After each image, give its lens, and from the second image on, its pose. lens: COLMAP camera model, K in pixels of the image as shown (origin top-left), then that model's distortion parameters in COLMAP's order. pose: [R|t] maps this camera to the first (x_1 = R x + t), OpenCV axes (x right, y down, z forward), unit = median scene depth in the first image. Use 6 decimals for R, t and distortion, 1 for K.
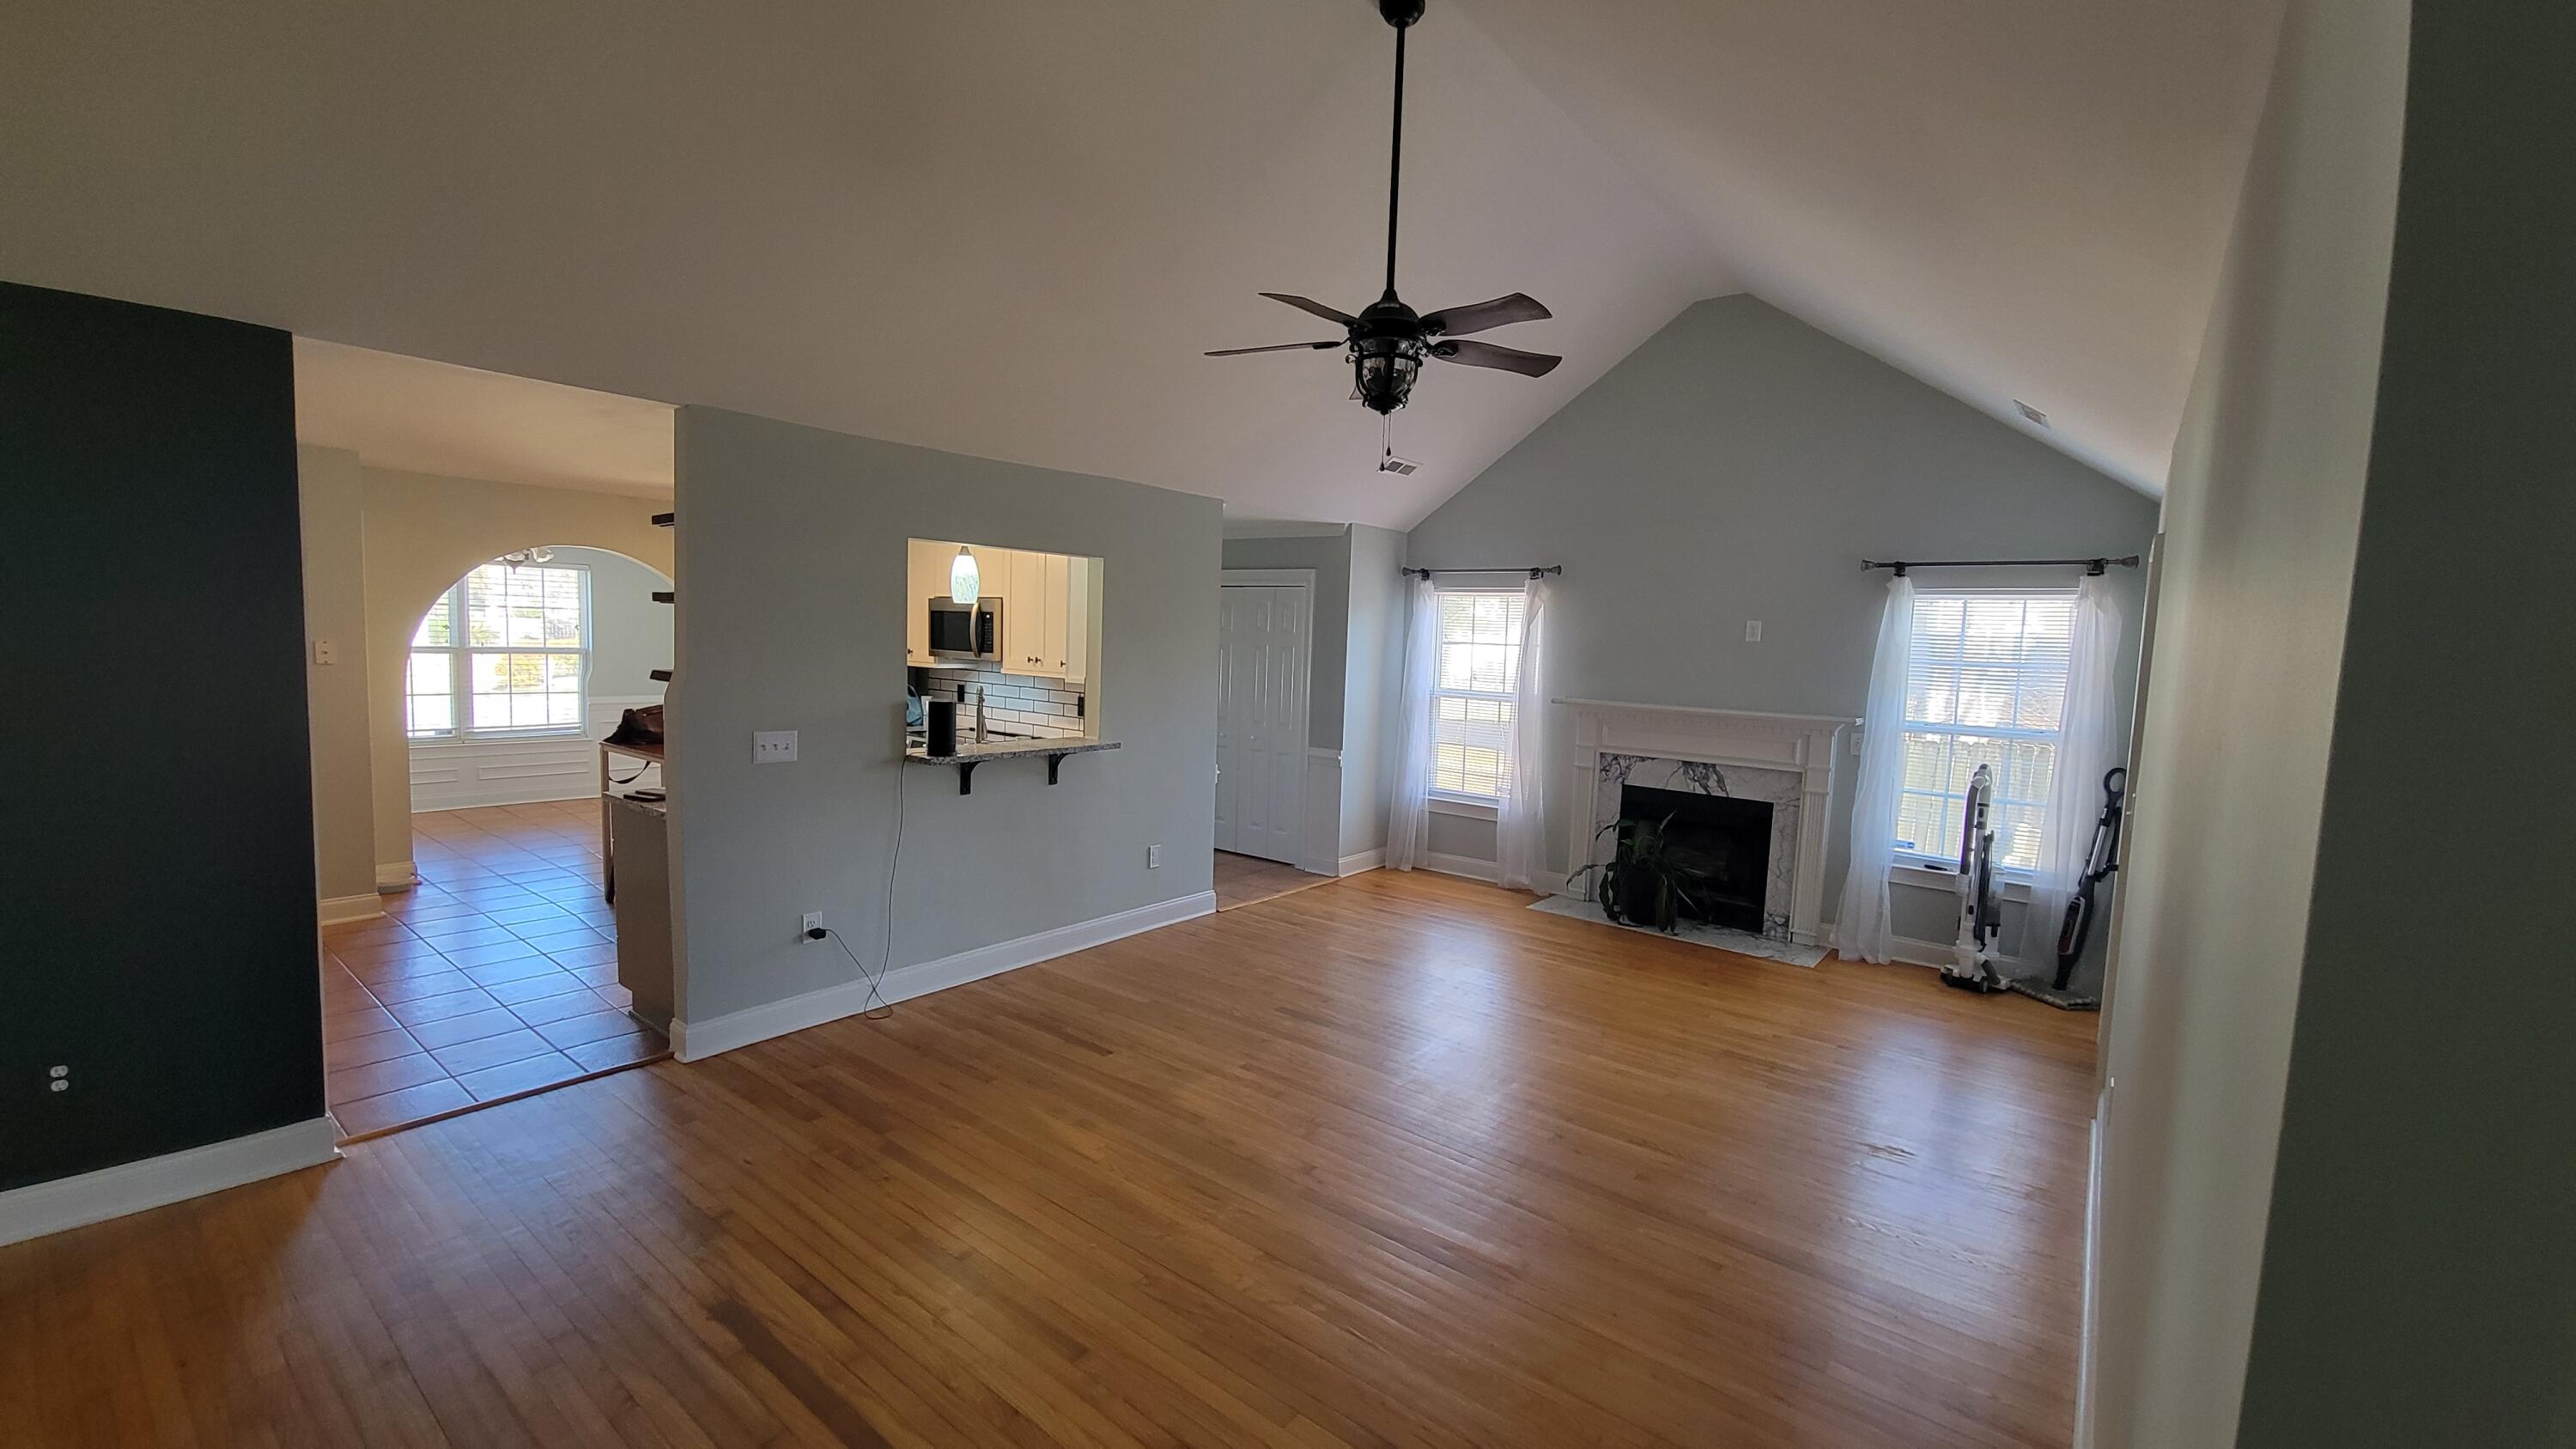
lens RADIAL K [[1046.7, 0, 1305.4], [0, 1046.7, 716.3], [0, 0, 1]] dist [0.003249, -0.001071]
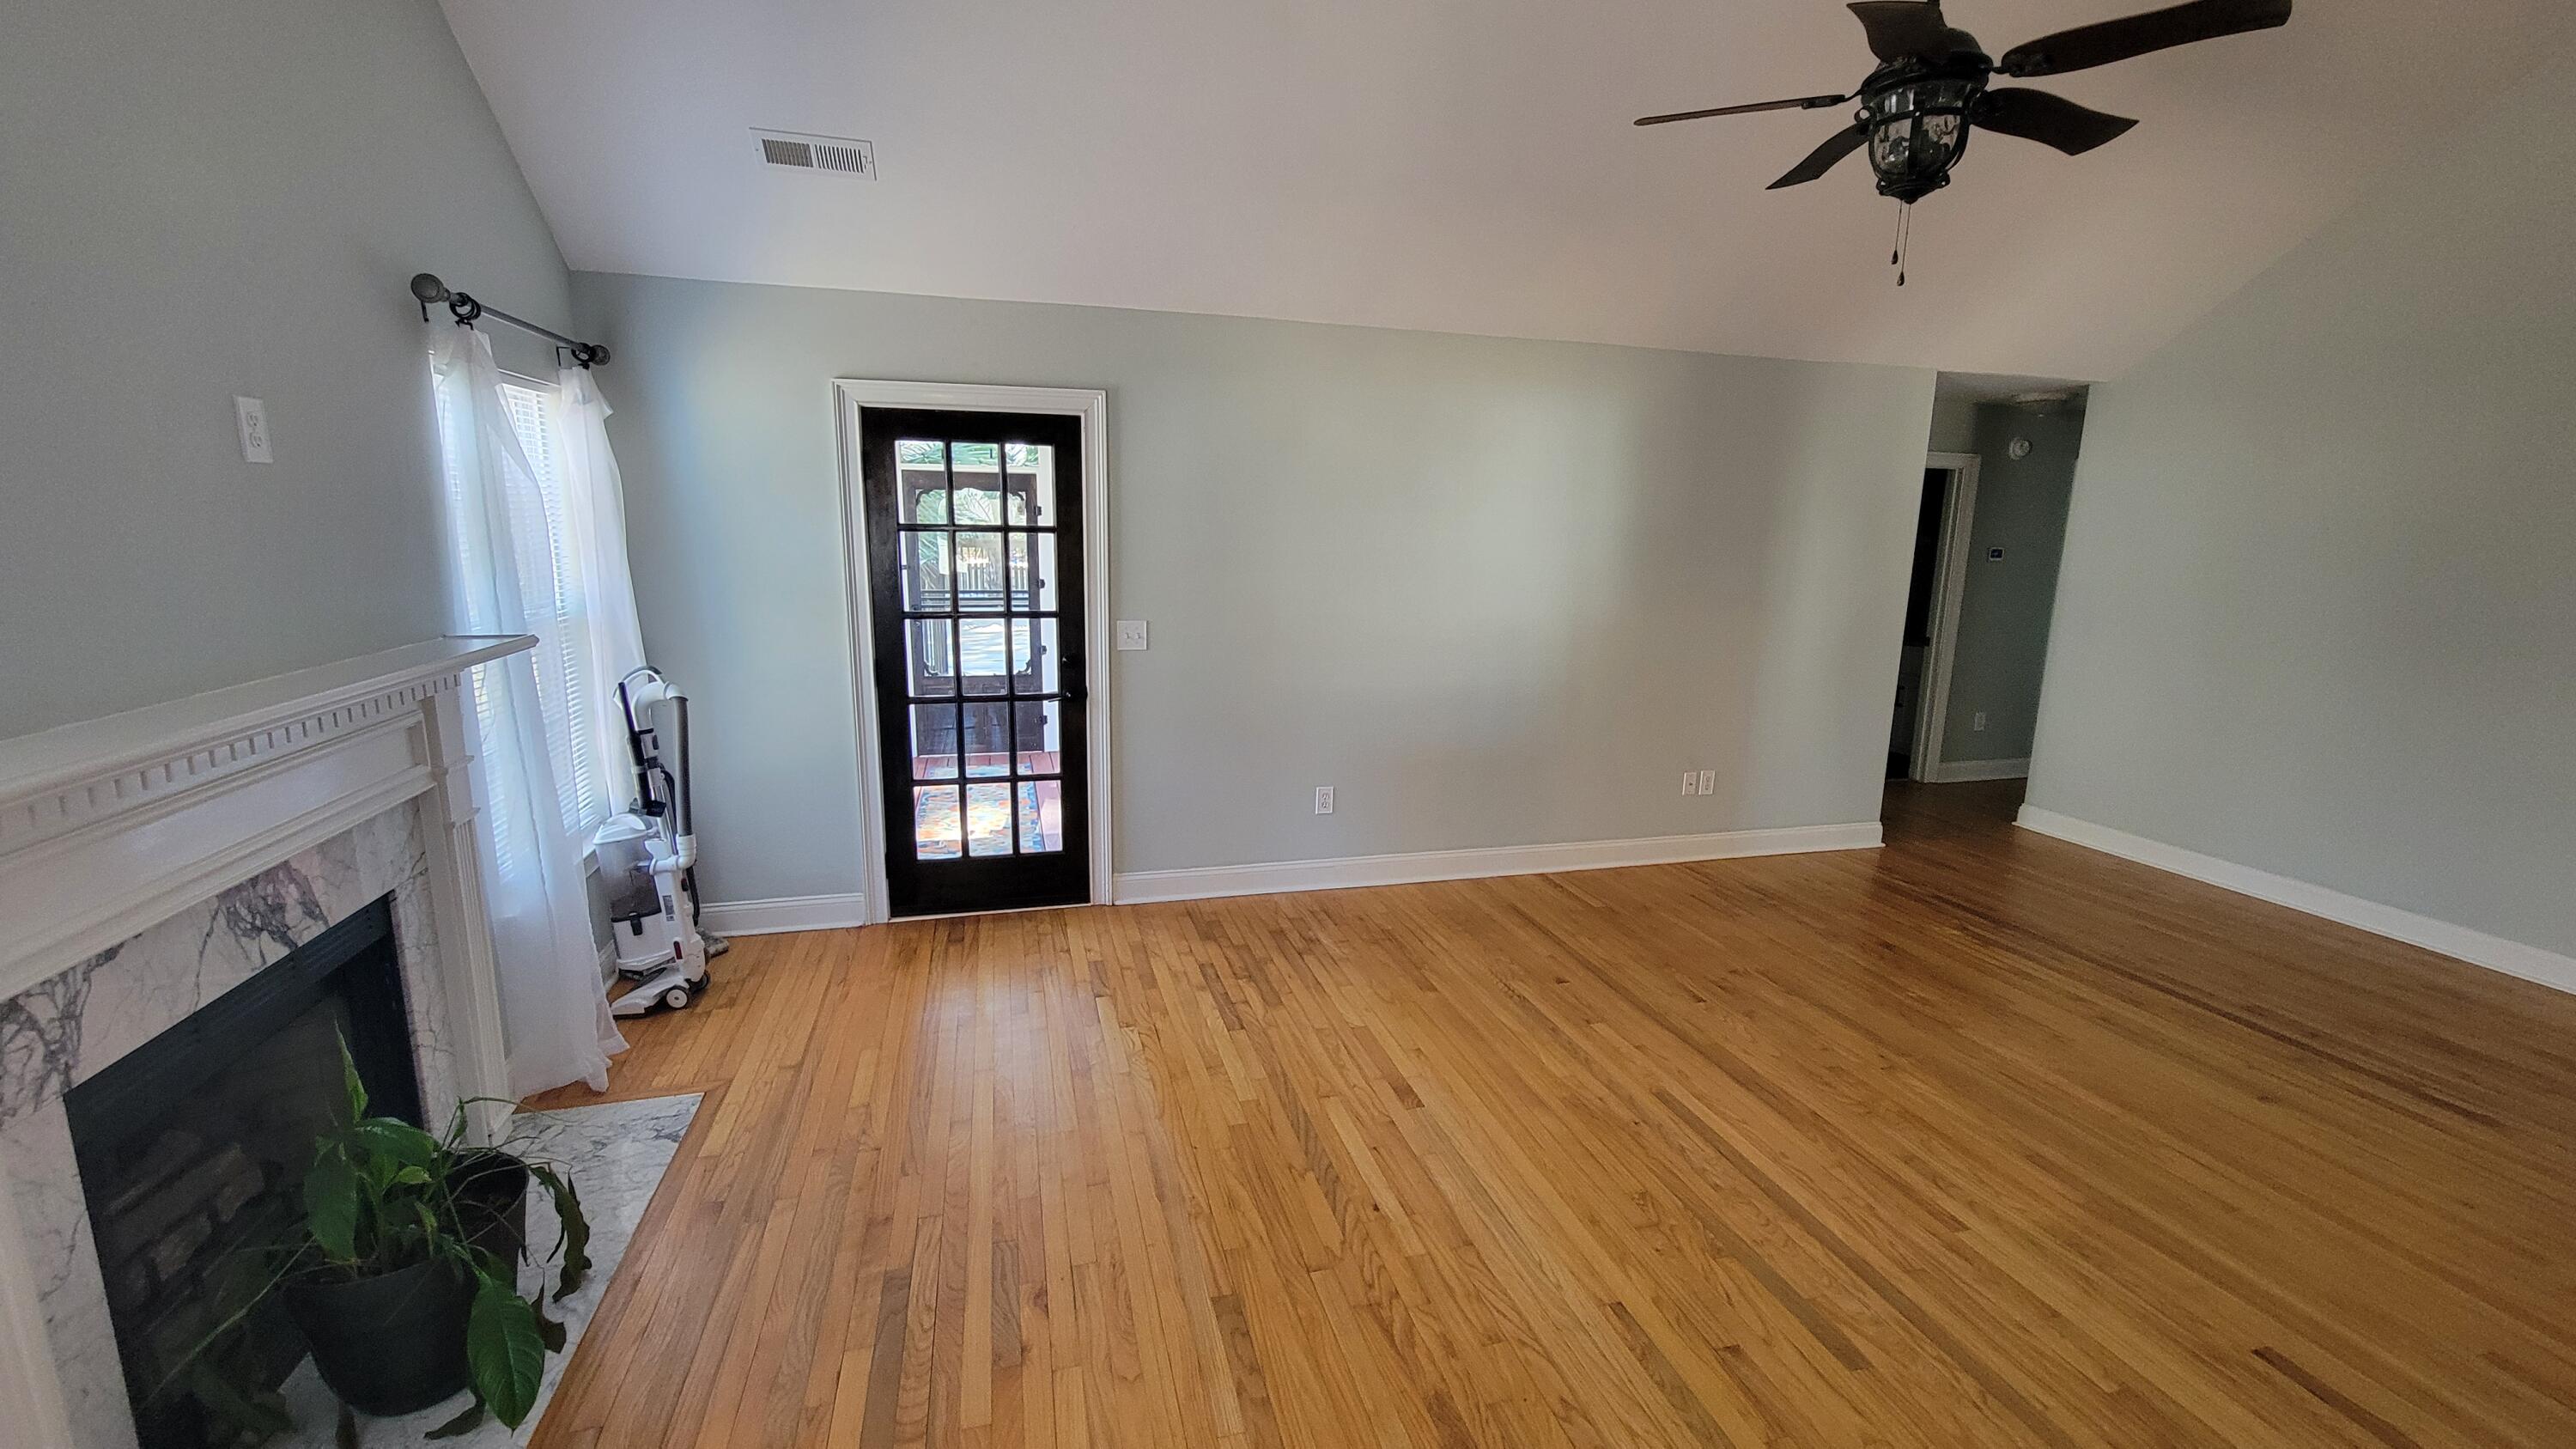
lens RADIAL K [[1046.7, 0, 1296.7], [0, 1046.7, 737.1], [0, 0, 1]] dist [0.003249, -0.001071]
pose [[-0.802131, -0.176491, 0.570471, -0.045826], [-0.001197, 0.955799, 0.294019, -0.127137], [-0.597147, 0.235159, -0.766887, 1.630602]]
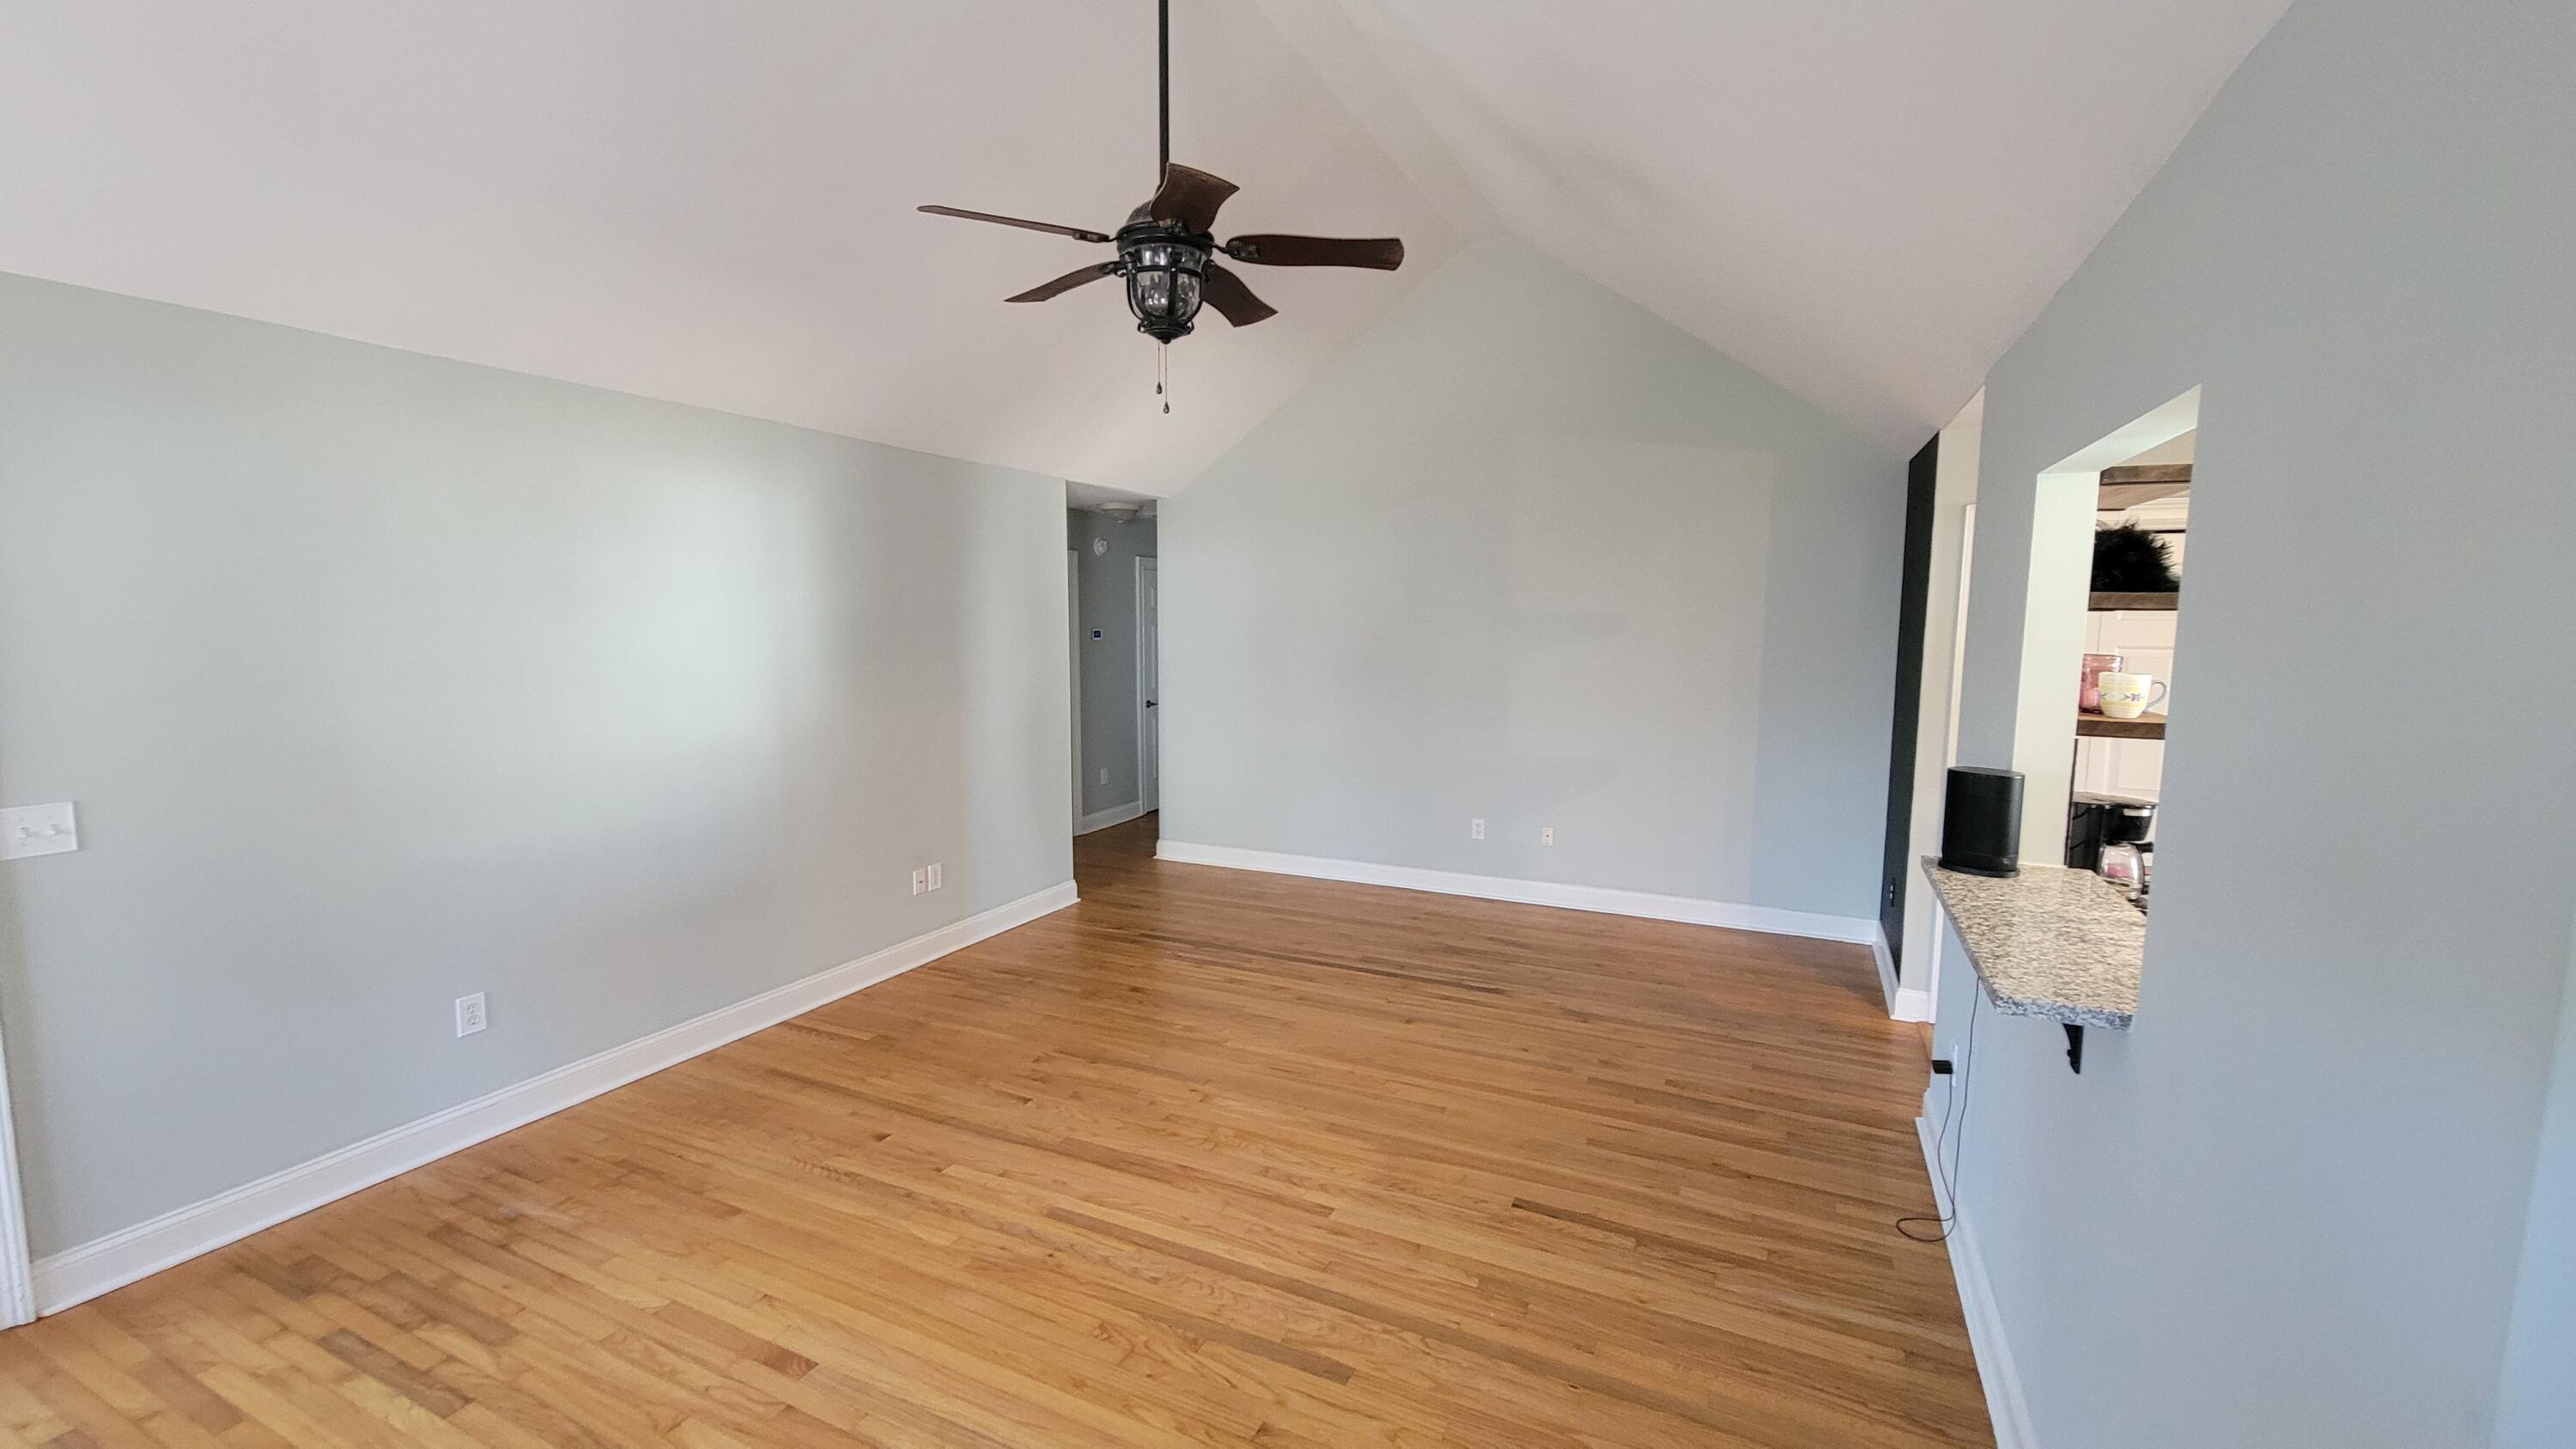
lens RADIAL K [[1046.7, 0, 1287.2], [0, 1046.7, 733.8], [0, 0, 1]] dist [0.003249, -0.001071]
pose [[-0.975296, -0.020506, -0.219950, 0.136114], [-0.063341, 0.979832, 0.189516, -0.128180], [0.211628, 0.198766, -0.956925, 1.611747]]
